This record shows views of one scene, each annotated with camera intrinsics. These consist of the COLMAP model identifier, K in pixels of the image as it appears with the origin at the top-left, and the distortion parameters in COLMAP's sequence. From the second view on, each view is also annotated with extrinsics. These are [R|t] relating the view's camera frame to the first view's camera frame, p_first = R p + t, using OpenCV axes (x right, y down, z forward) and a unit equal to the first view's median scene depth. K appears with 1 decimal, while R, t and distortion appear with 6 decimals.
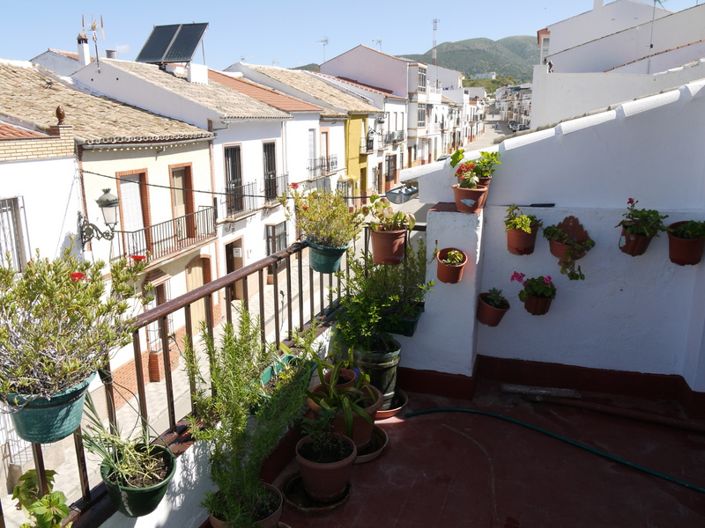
lens RADIAL K [[576.8, 0, 352.5], [0, 576.8, 264.0], [0, 0, 1]] dist [-0.011262, -0.007977]
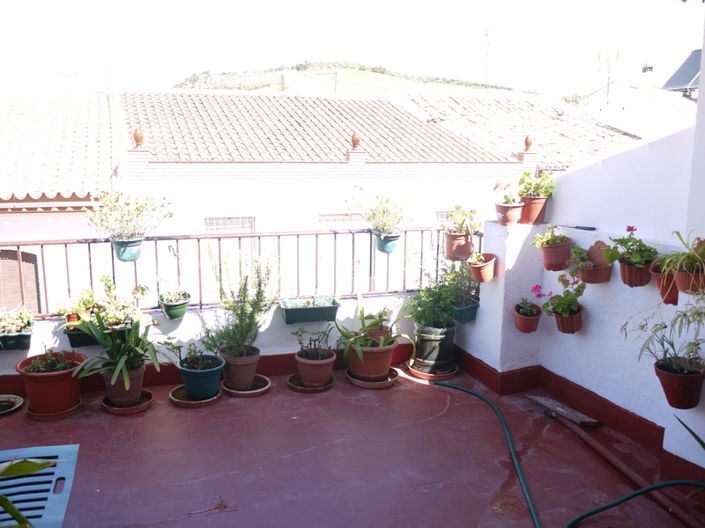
lens RADIAL K [[599.9, 0, 352.5], [0, 599.9, 264.0], [0, 0, 1]] dist [-0.003070, 0.003797]
pose [[0.637633, 0.157279, -0.754113, 0.859480], [-0.200318, 0.979112, 0.034829, 0.006156], [0.743839, 0.128854, 0.655820, -0.000934]]
